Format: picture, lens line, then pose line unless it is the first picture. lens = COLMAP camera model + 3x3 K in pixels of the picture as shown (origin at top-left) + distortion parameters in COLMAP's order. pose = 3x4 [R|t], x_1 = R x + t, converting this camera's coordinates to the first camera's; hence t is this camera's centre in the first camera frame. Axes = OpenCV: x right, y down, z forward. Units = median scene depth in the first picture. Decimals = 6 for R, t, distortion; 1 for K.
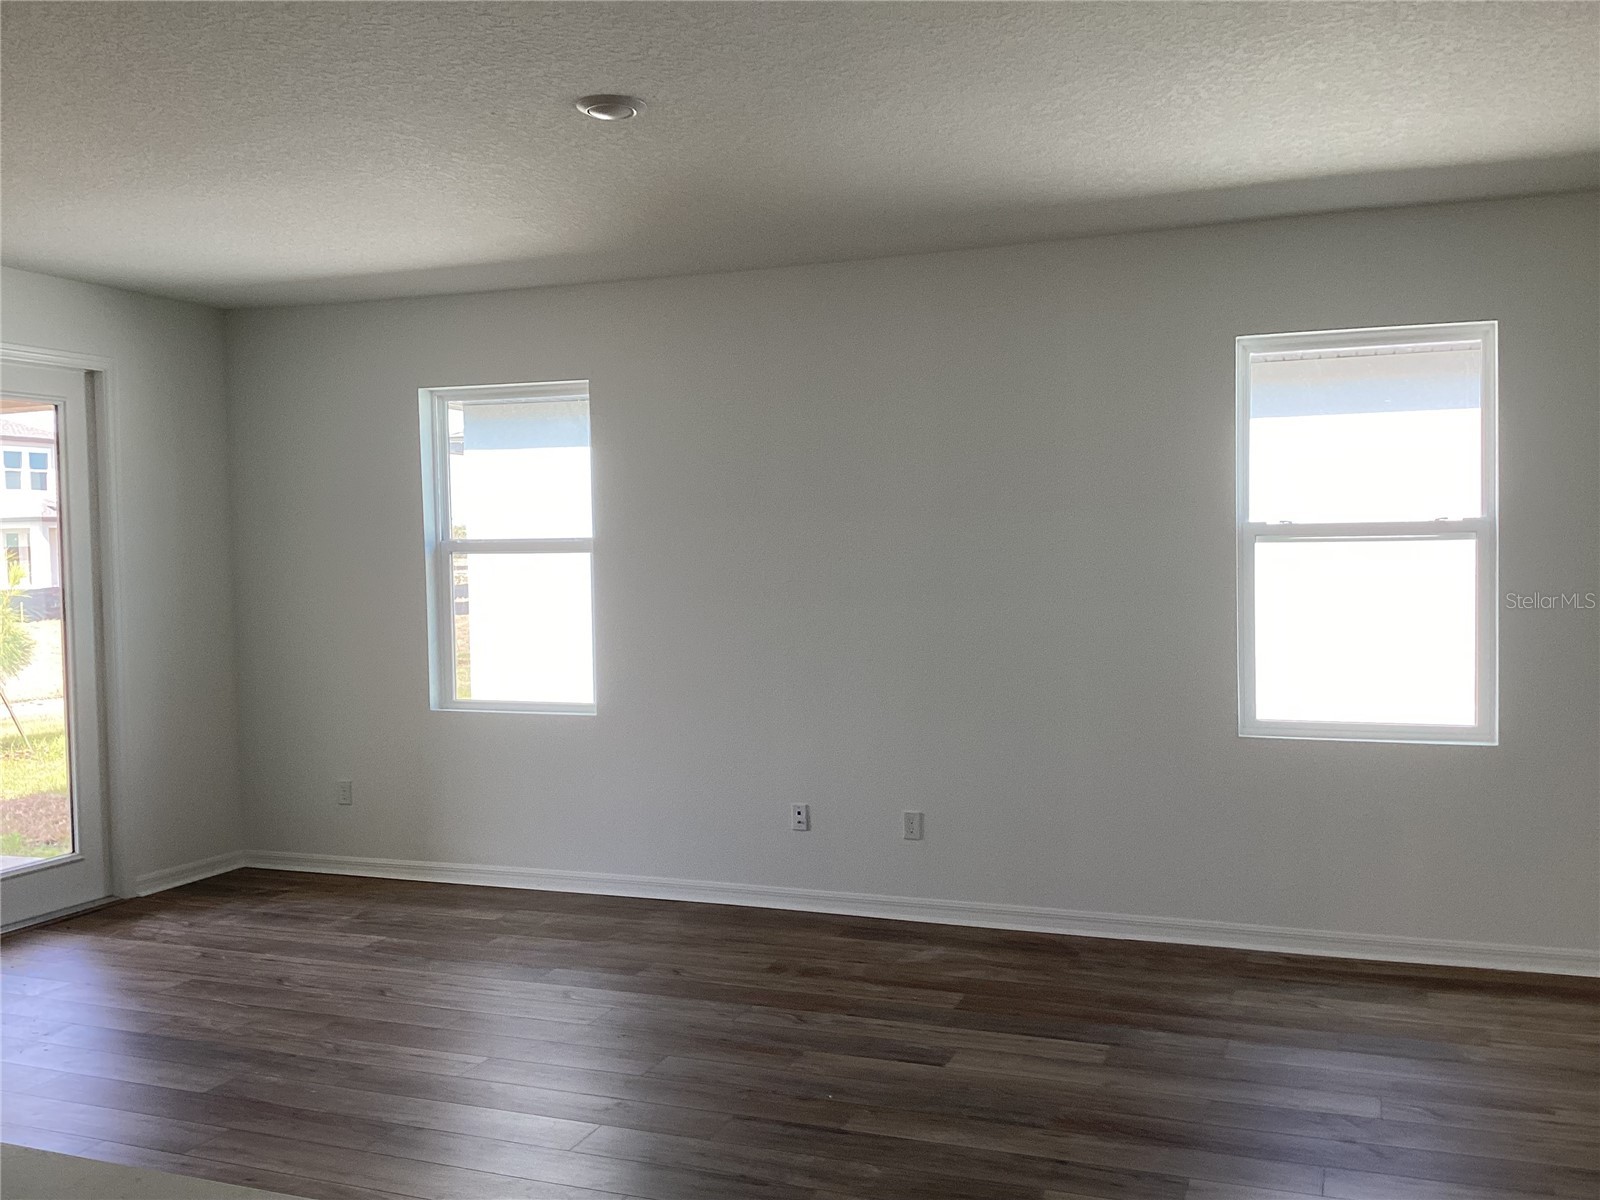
lens RADIAL K [[1329.3, 0, 877.9], [0, 1329.3, 627.1], [0, 0, 1]] dist [0.121281, -0.263770]
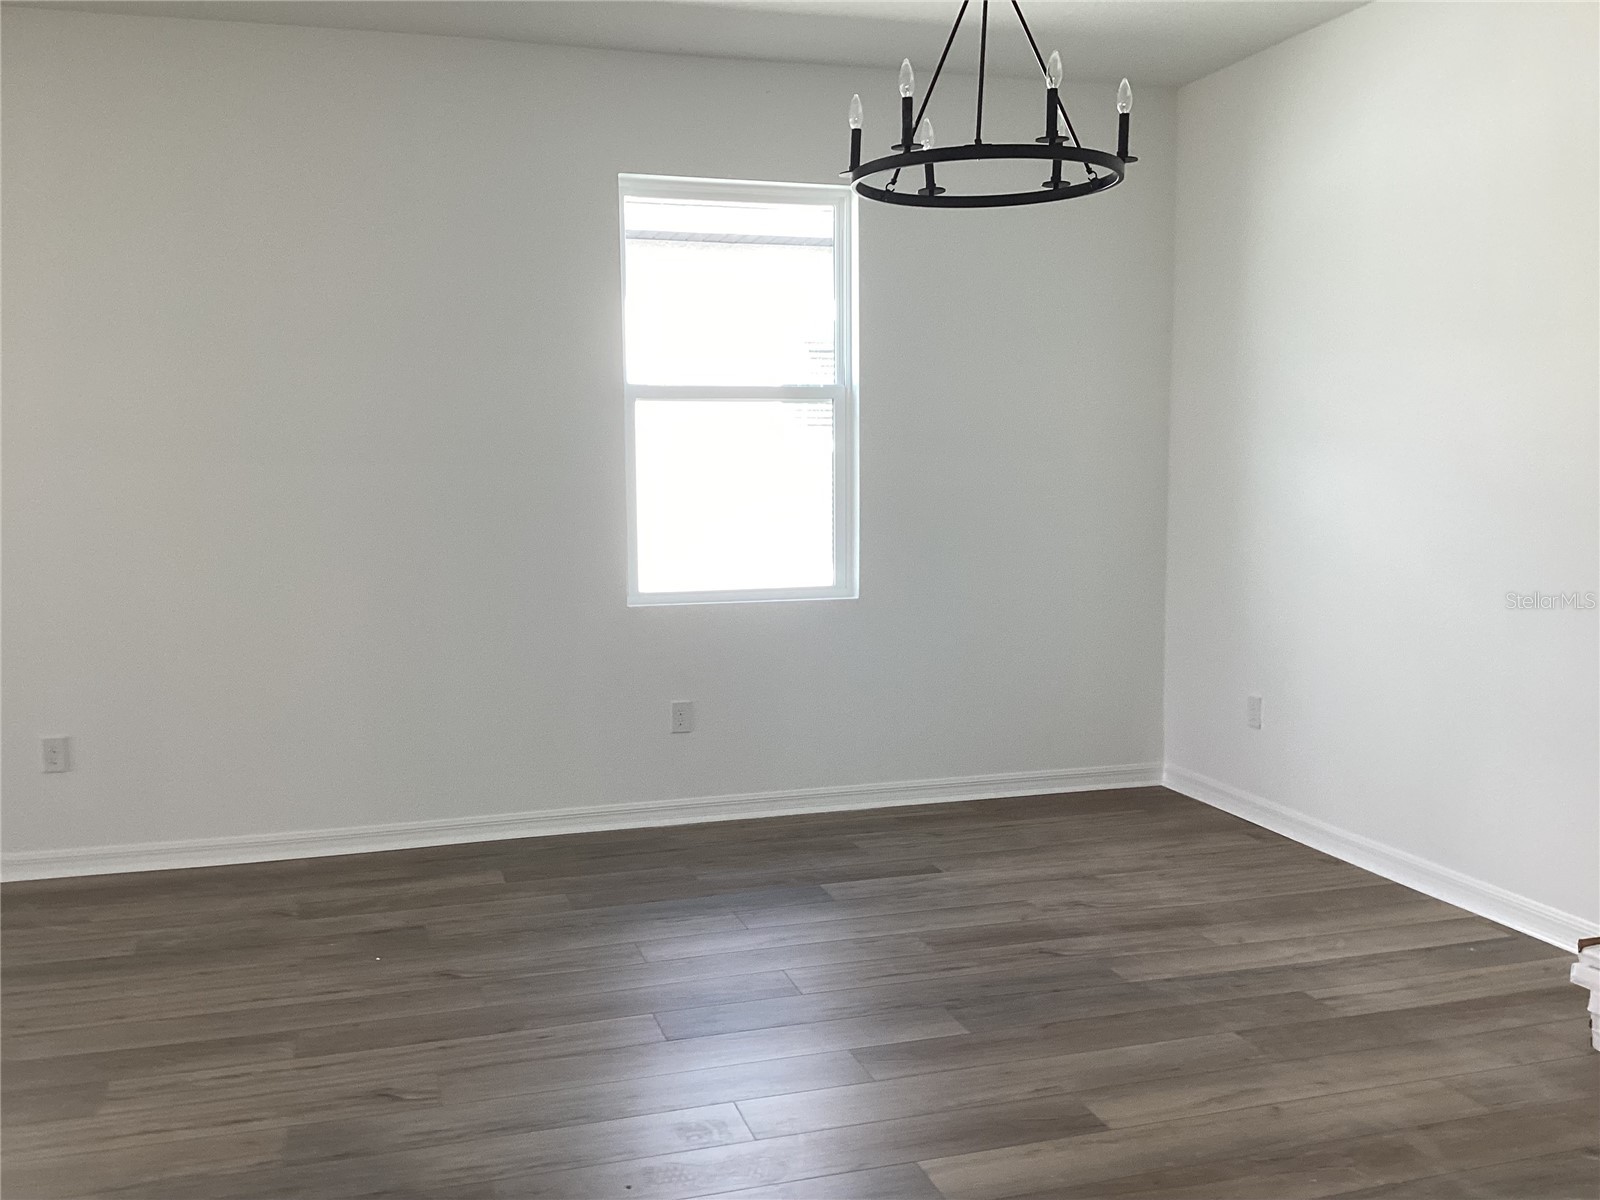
lens RADIAL K [[1468.1, 0, 801.3], [0, 1468.1, 578.0], [0, 0, 1]] dist [0.197870, -0.410641]
pose [[0.811241, -0.053730, 0.582238, -0.185492], [0.021694, 0.997849, 0.061857, -0.000863], [-0.584309, -0.037550, 0.810662, 0.065596]]
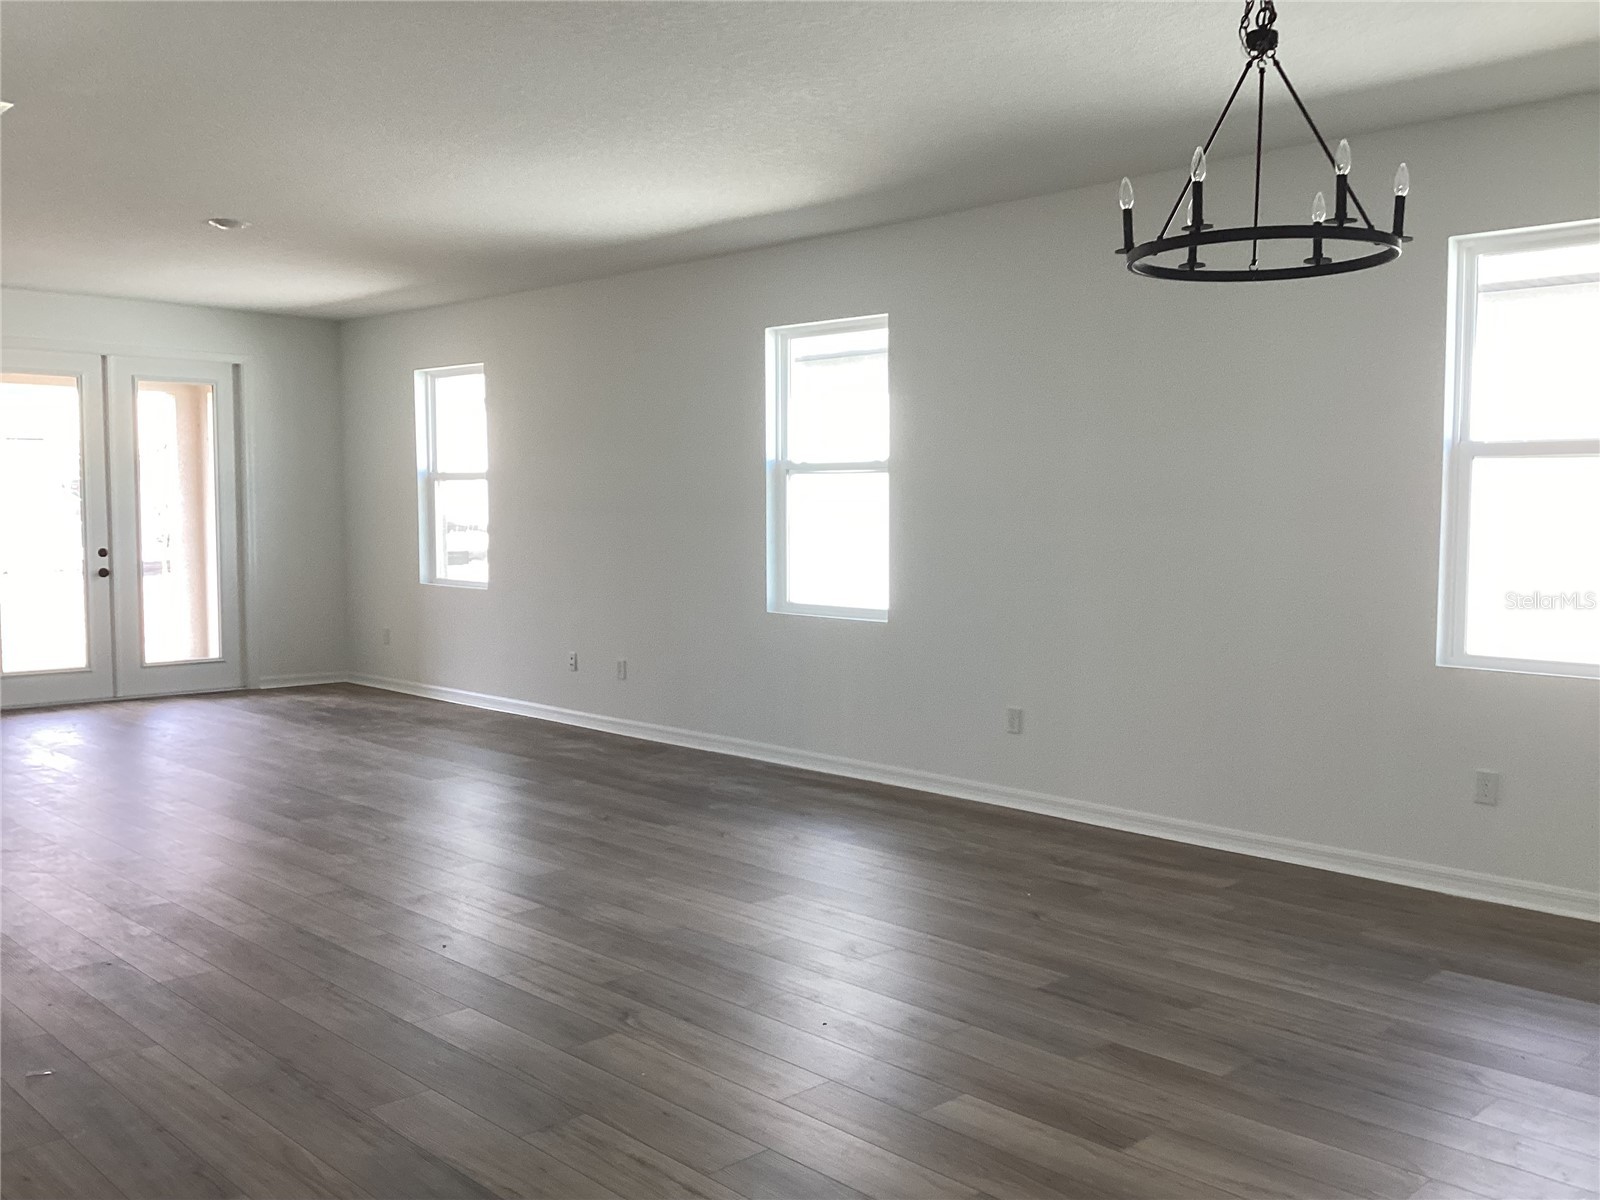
lens RADIAL K [[1450.5, 0, 800.0], [0, 1450.5, 600.0], [0, 0, 1]] dist [0.162488, -0.388747]
pose [[0.889592, 0.036519, -0.455294, 0.804718], [-0.020028, 0.998959, 0.040994, 0.003664], [0.456317, -0.027350, 0.889397, -0.280857]]
